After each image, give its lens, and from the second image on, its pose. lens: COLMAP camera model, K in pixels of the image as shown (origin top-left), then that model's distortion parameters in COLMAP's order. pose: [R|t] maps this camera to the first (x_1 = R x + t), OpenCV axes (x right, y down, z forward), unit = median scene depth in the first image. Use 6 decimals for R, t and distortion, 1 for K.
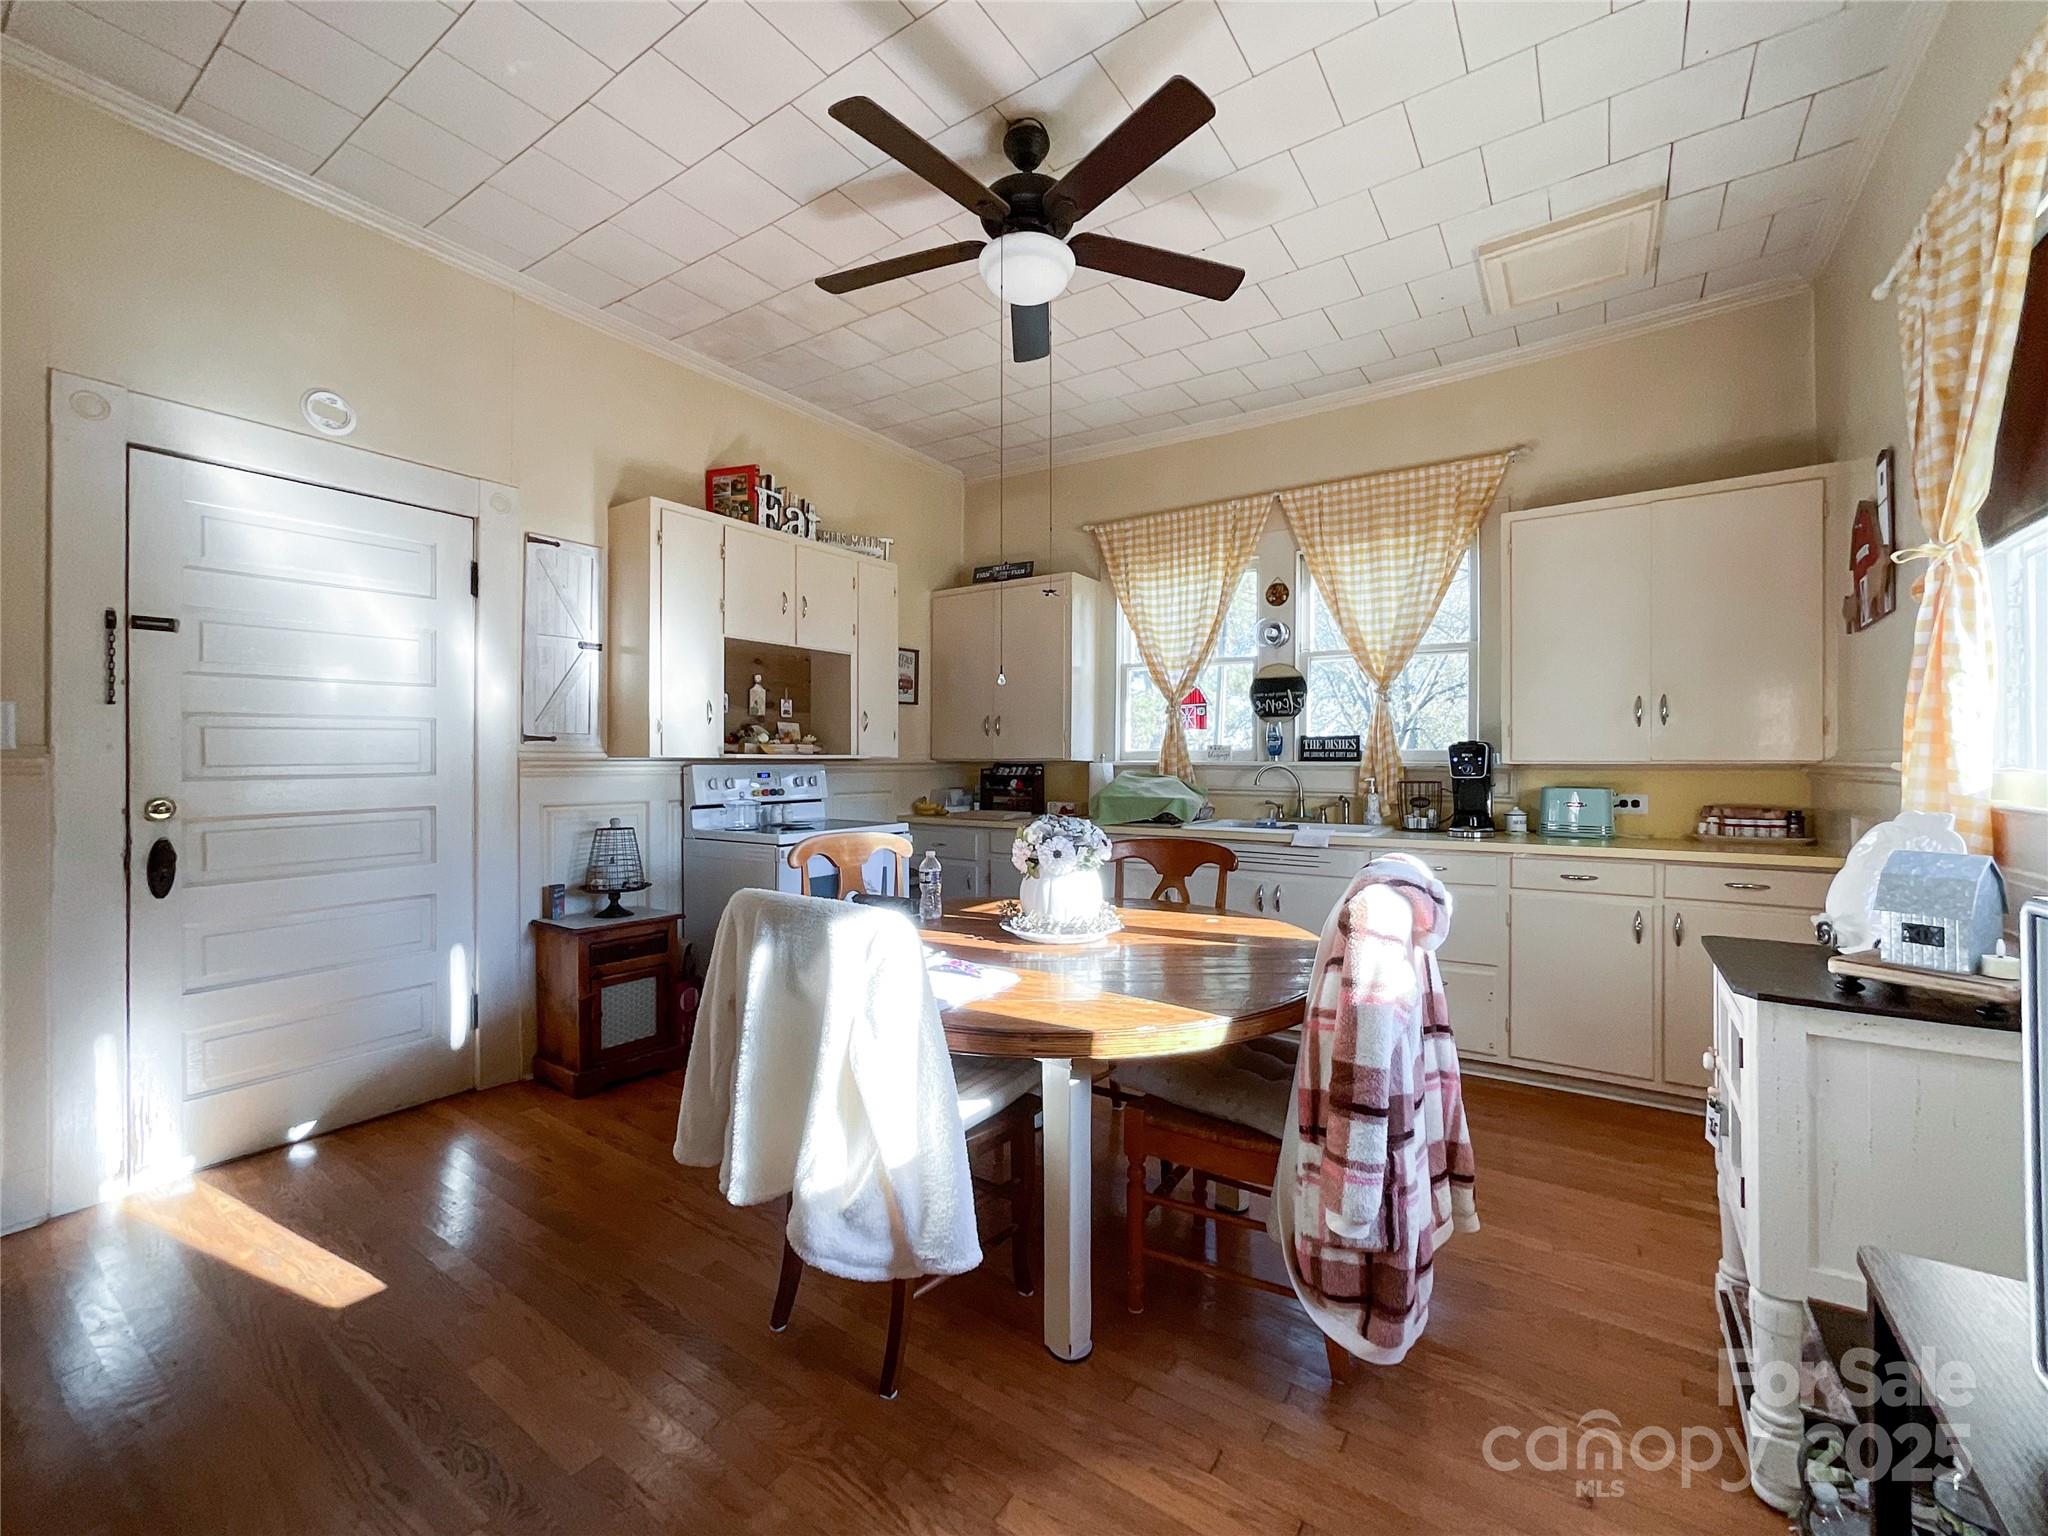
lens RADIAL K [[848.3, 0, 1022.3], [0, 848.3, 760.9], [0, 0, 1]] dist [-0.012711, 0.003257]
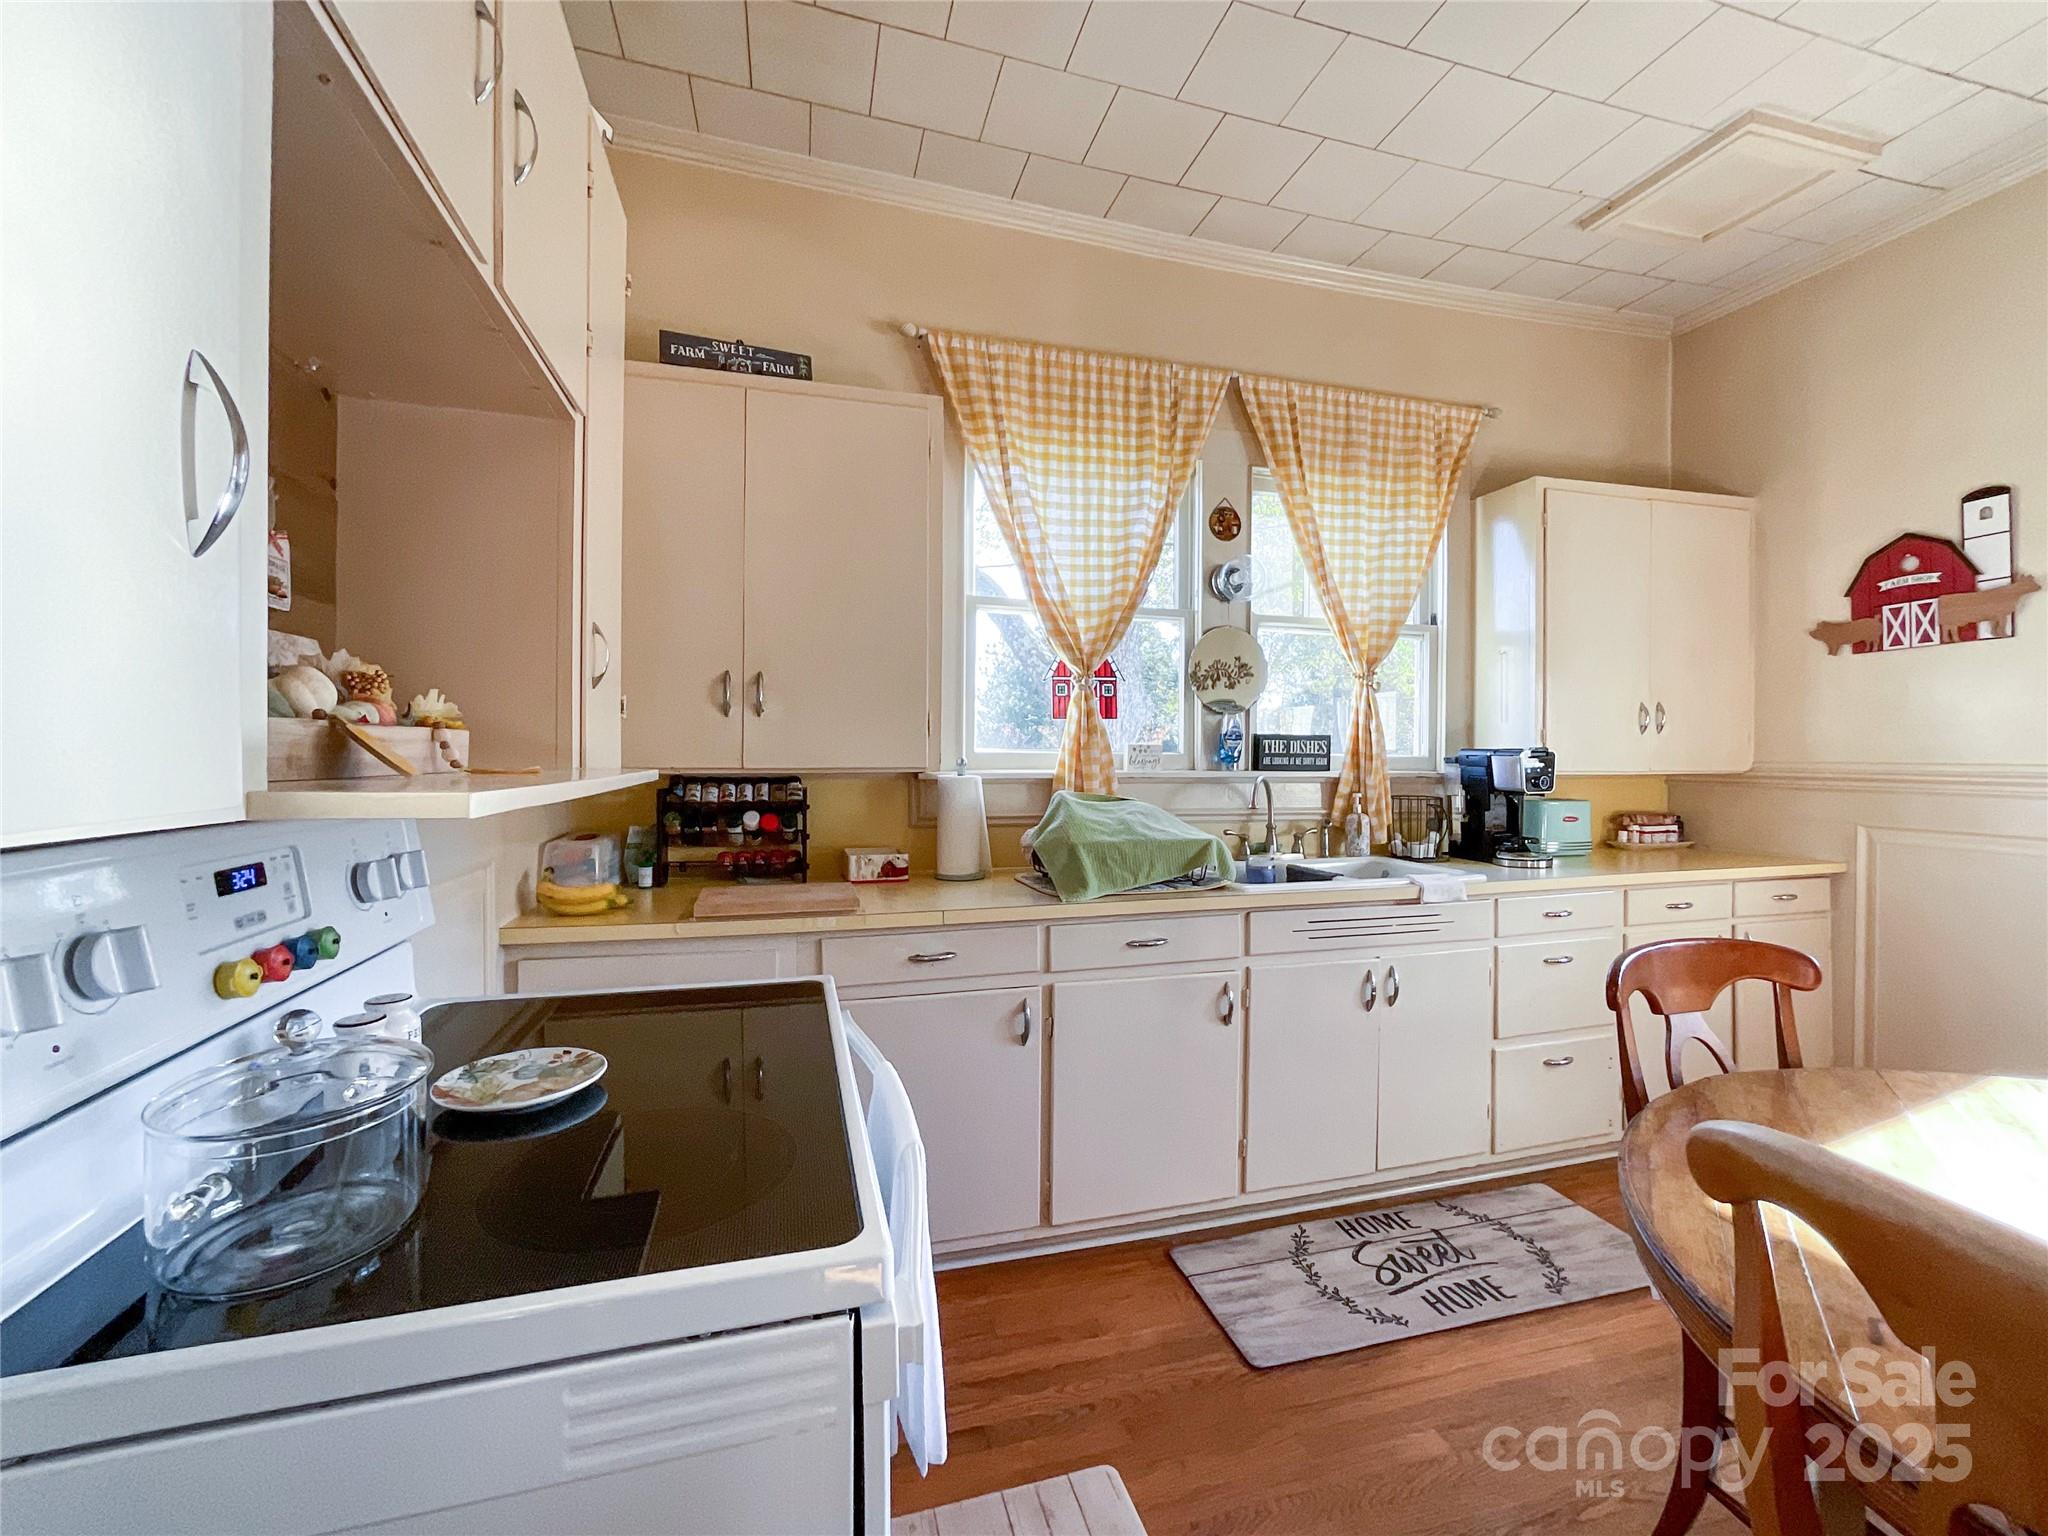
lens RADIAL K [[848.3, 0, 1027.5], [0, 848.3, 757.6], [0, 0, 1]] dist [-0.012711, 0.003257]
pose [[0.636390, 0.003079, 0.771361, -0.302733], [-0.002650, 0.999995, -0.001805, -0.007835], [-0.771363, -0.000895, 0.636395, 0.653922]]
